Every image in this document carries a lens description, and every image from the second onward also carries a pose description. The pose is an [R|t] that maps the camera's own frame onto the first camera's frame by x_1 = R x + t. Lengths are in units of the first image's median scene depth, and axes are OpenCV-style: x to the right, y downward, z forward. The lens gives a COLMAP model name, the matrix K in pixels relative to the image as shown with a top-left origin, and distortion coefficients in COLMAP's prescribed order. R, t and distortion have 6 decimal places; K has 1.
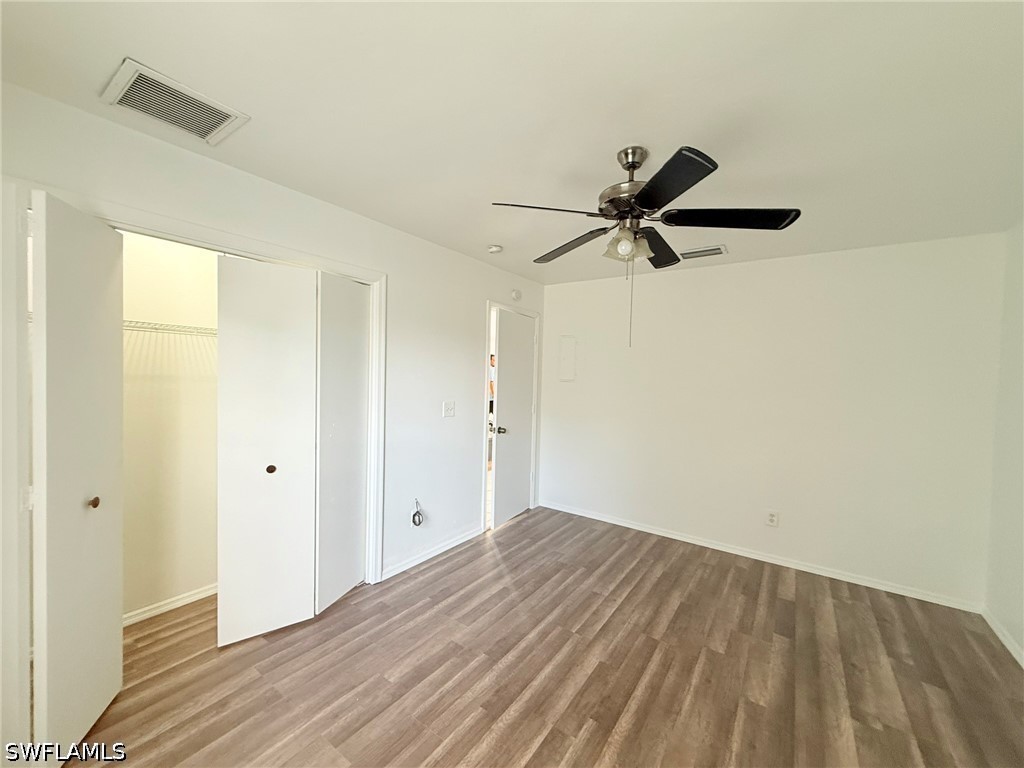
lens RADIAL K [[407.2, 0, 508.0], [0, 407.2, 385.2], [0, 0, 1]] dist [0.001075, -0.000407]
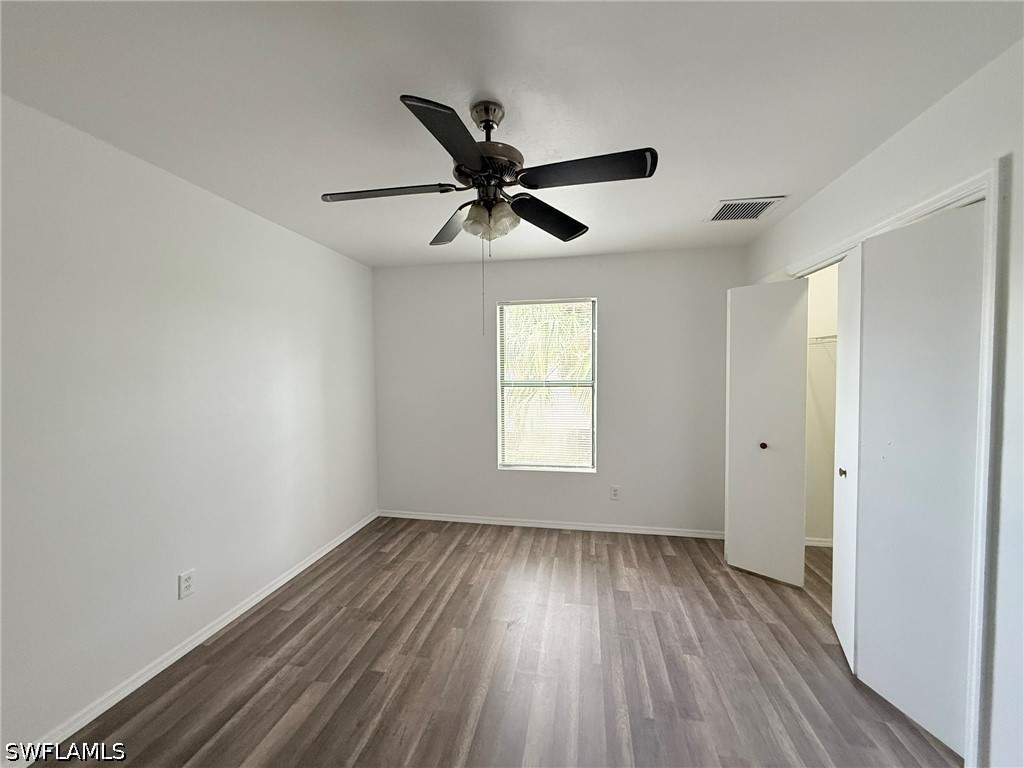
lens RADIAL K [[407.2, 0, 508.0], [0, 407.2, 385.2], [0, 0, 1]] dist [0.001075, -0.000407]
pose [[-0.907344, -0.004737, -0.420361, 0.624143], [-0.030256, 0.998079, 0.054058, -0.029468], [0.419298, 0.061768, -0.905745, 1.821249]]
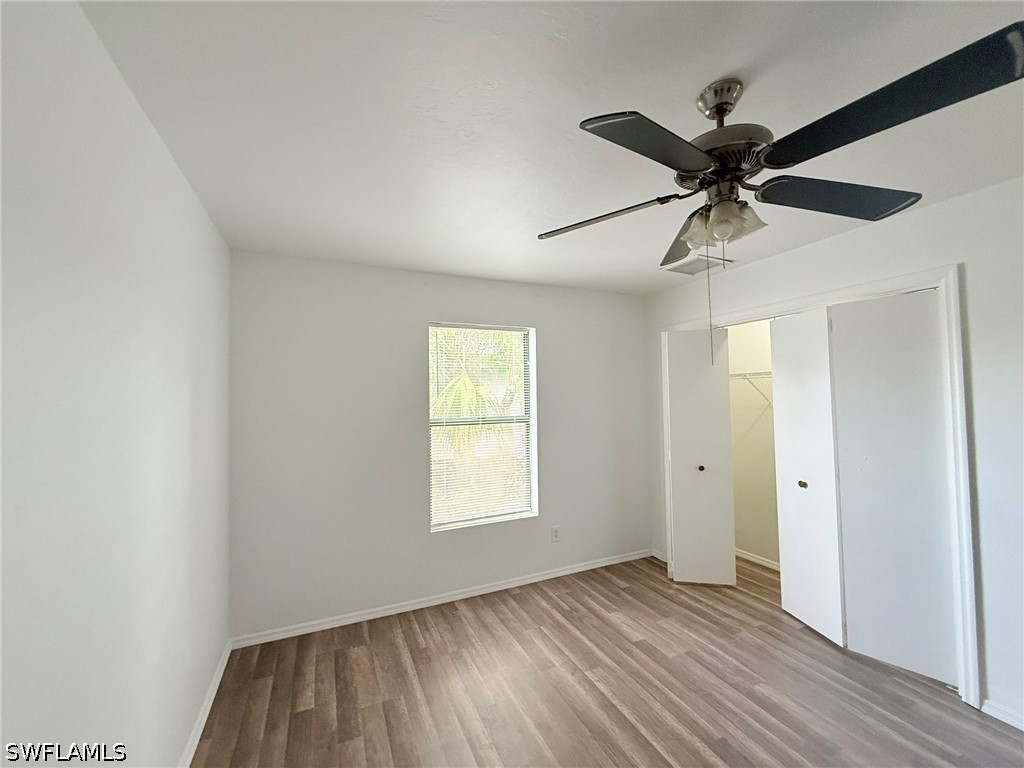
lens RADIAL K [[407.2, 0, 508.0], [0, 407.2, 385.2], [0, 0, 1]] dist [0.001075, -0.000407]
pose [[-0.501664, -0.045138, -0.863884, 1.072750], [-0.023818, 0.998980, -0.038366, -0.020742], [0.864734, 0.001329, -0.502228, 1.022727]]
